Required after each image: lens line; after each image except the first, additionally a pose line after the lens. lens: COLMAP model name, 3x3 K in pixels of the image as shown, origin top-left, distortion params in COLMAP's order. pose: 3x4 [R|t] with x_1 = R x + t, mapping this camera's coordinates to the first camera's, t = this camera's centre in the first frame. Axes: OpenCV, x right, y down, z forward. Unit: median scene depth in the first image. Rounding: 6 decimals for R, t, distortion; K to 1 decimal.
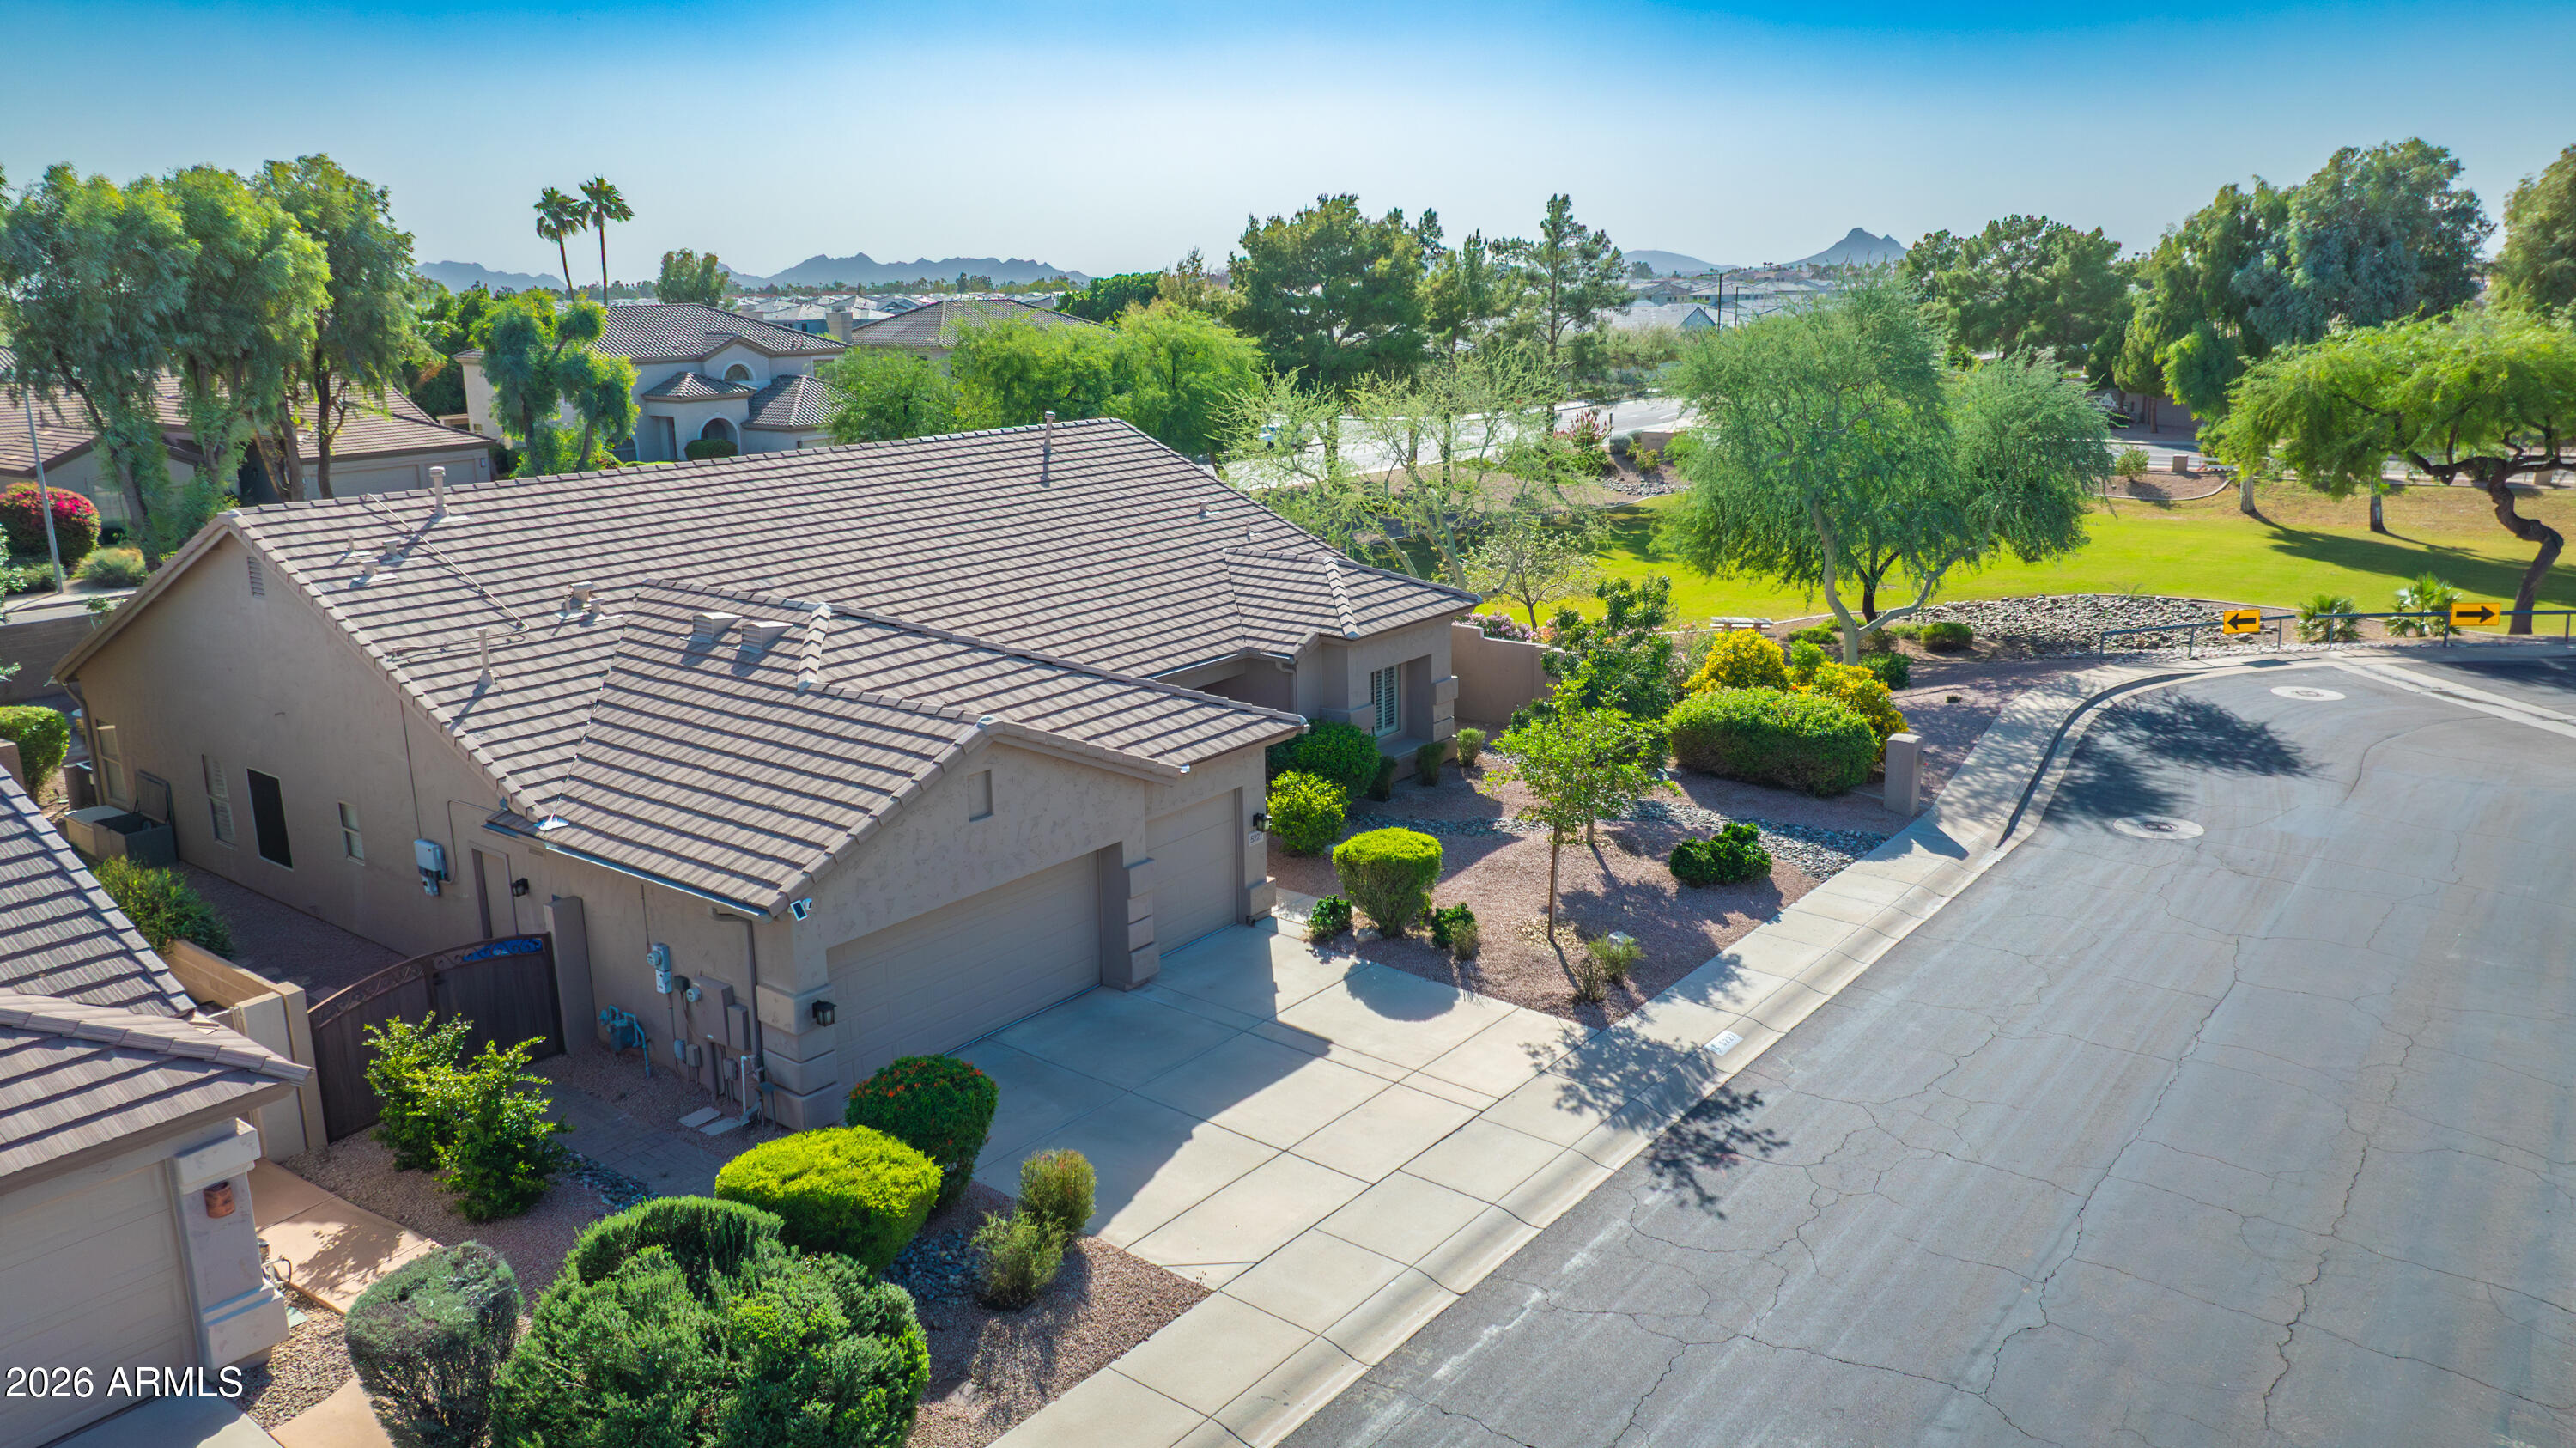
lens RADIAL K [[1823.8, 0, 1297.0], [0, 1823.8, 733.7], [0, 0, 1]] dist [-0.009711, -0.000916]
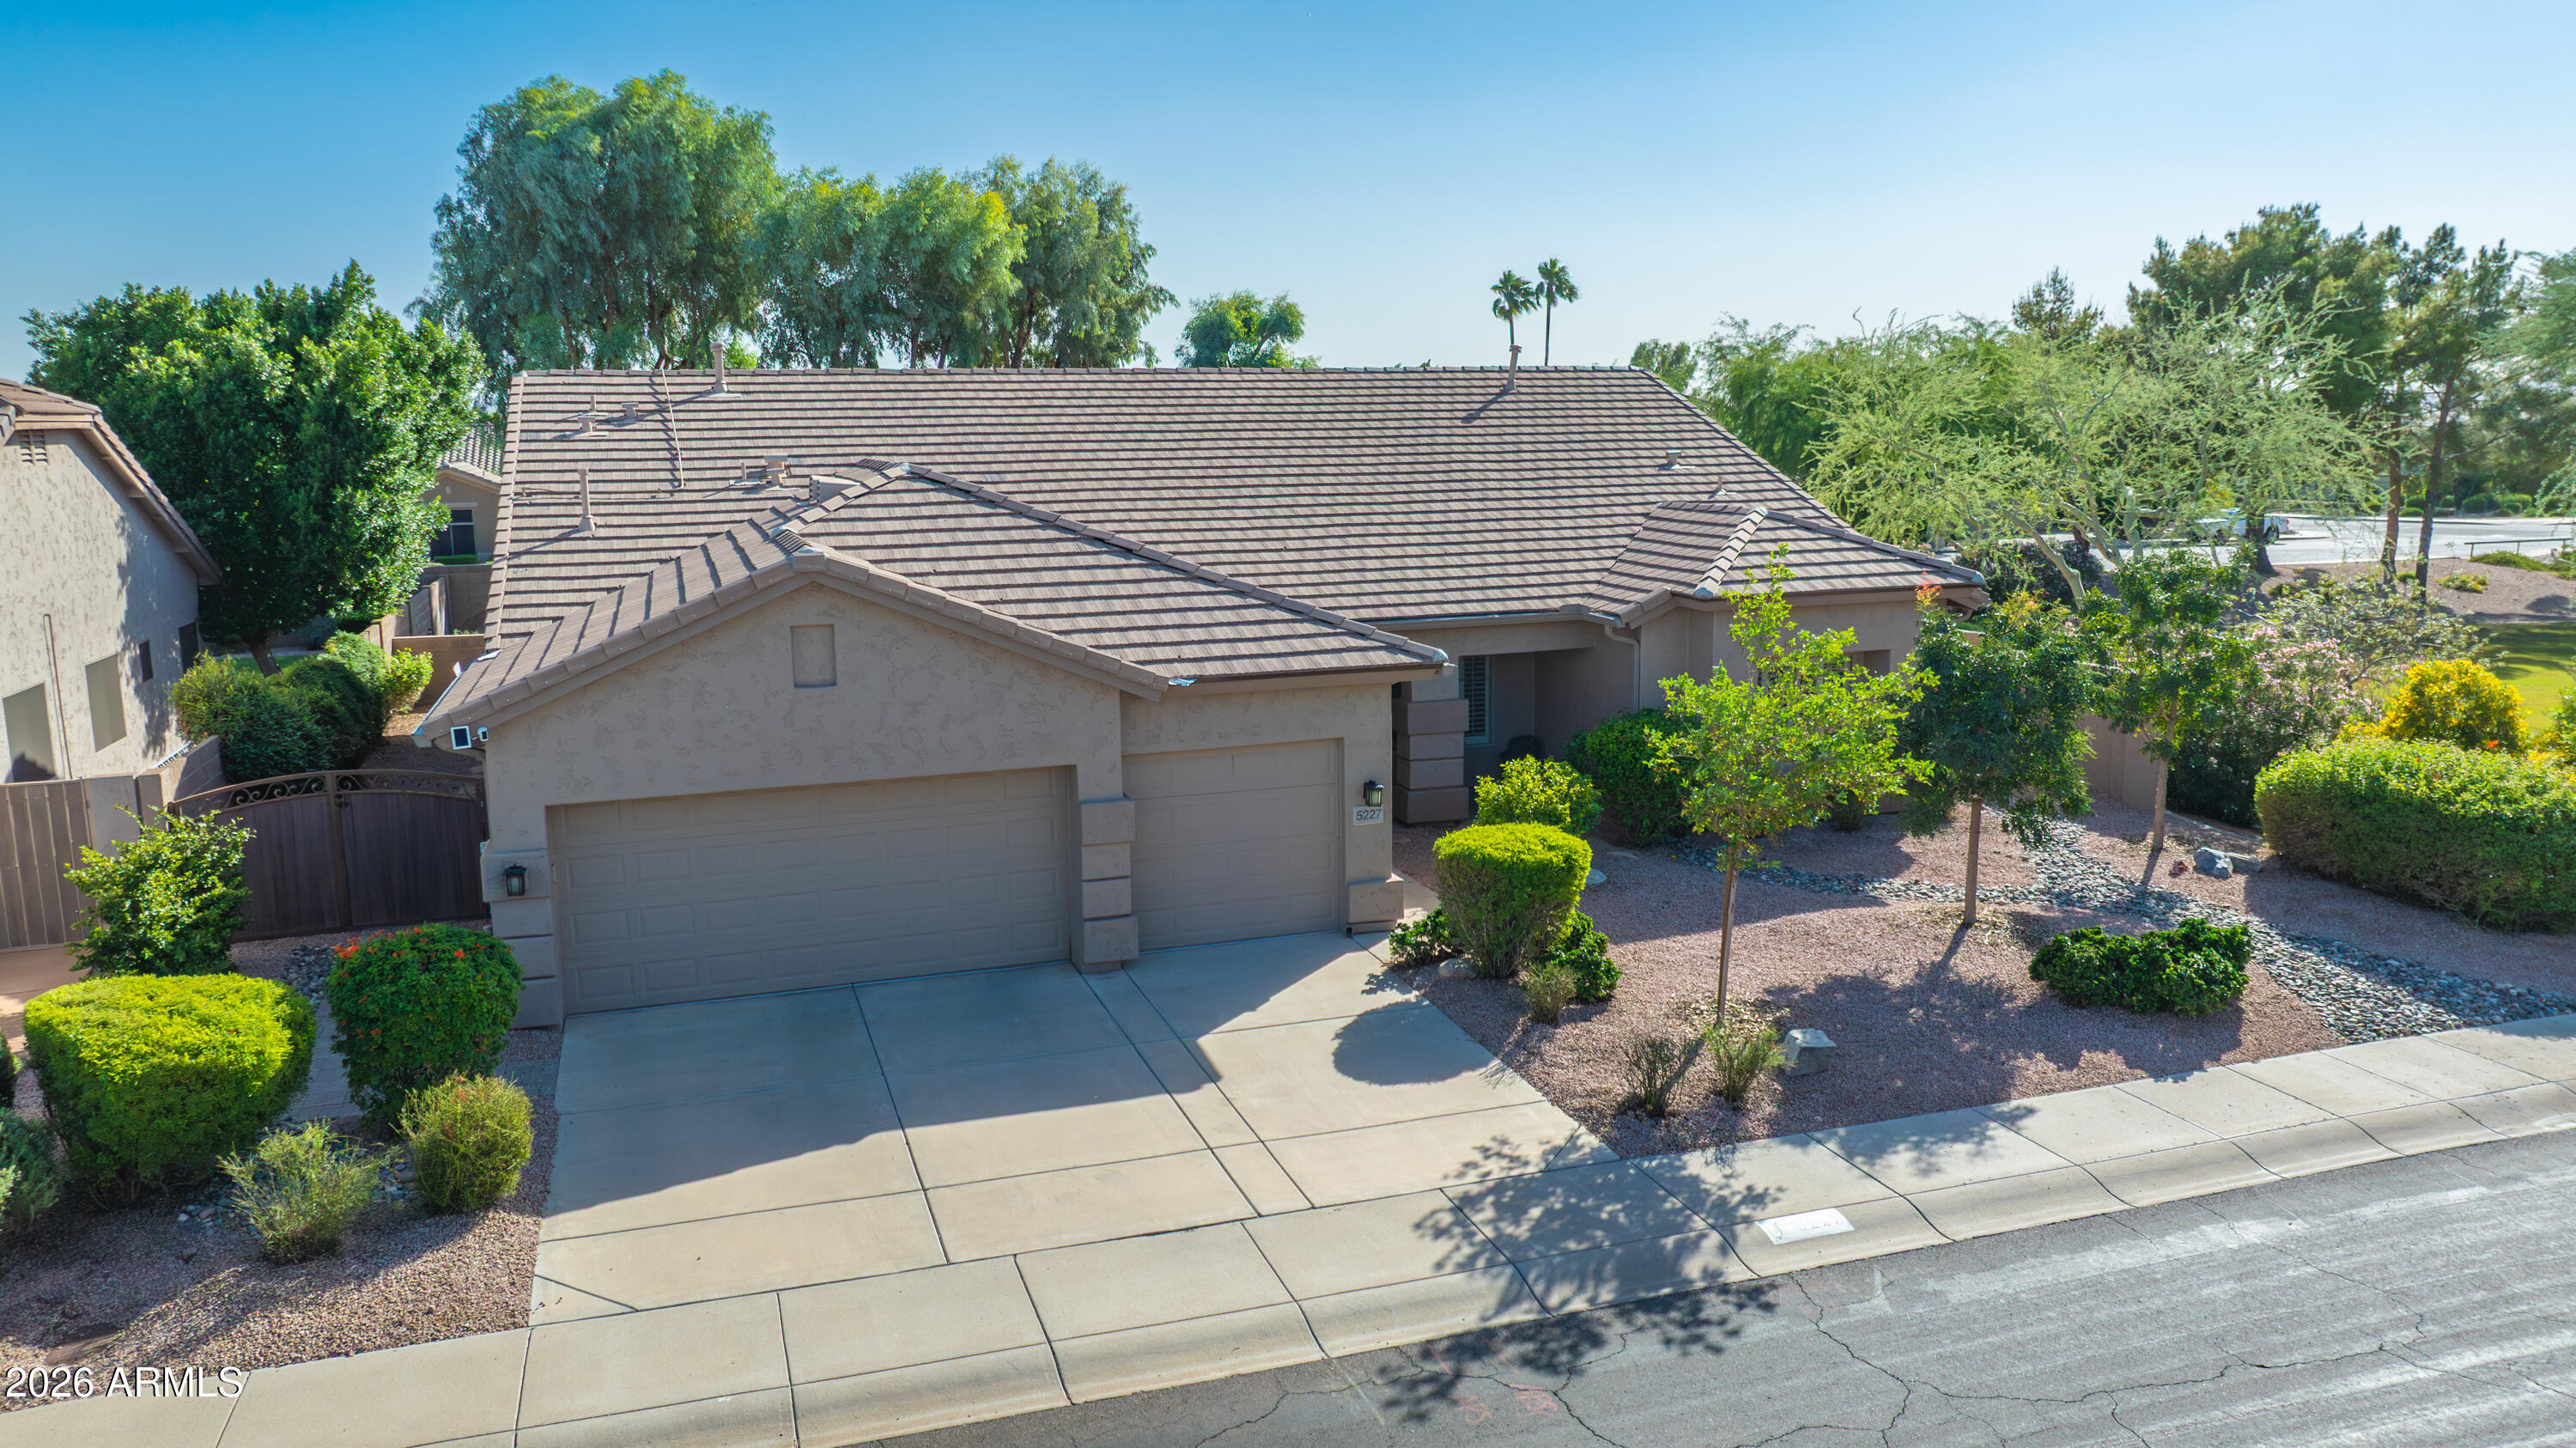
lens RADIAL K [[1823.8, 0, 1297.0], [0, 1823.8, 733.7], [0, 0, 1]] dist [-0.009711, -0.000916]
pose [[0.836438, 0.094918, -0.539779, 0.338346], [-0.133065, 0.990590, -0.032005, 0.052038], [0.531662, 0.098596, 0.841198, 0.378386]]
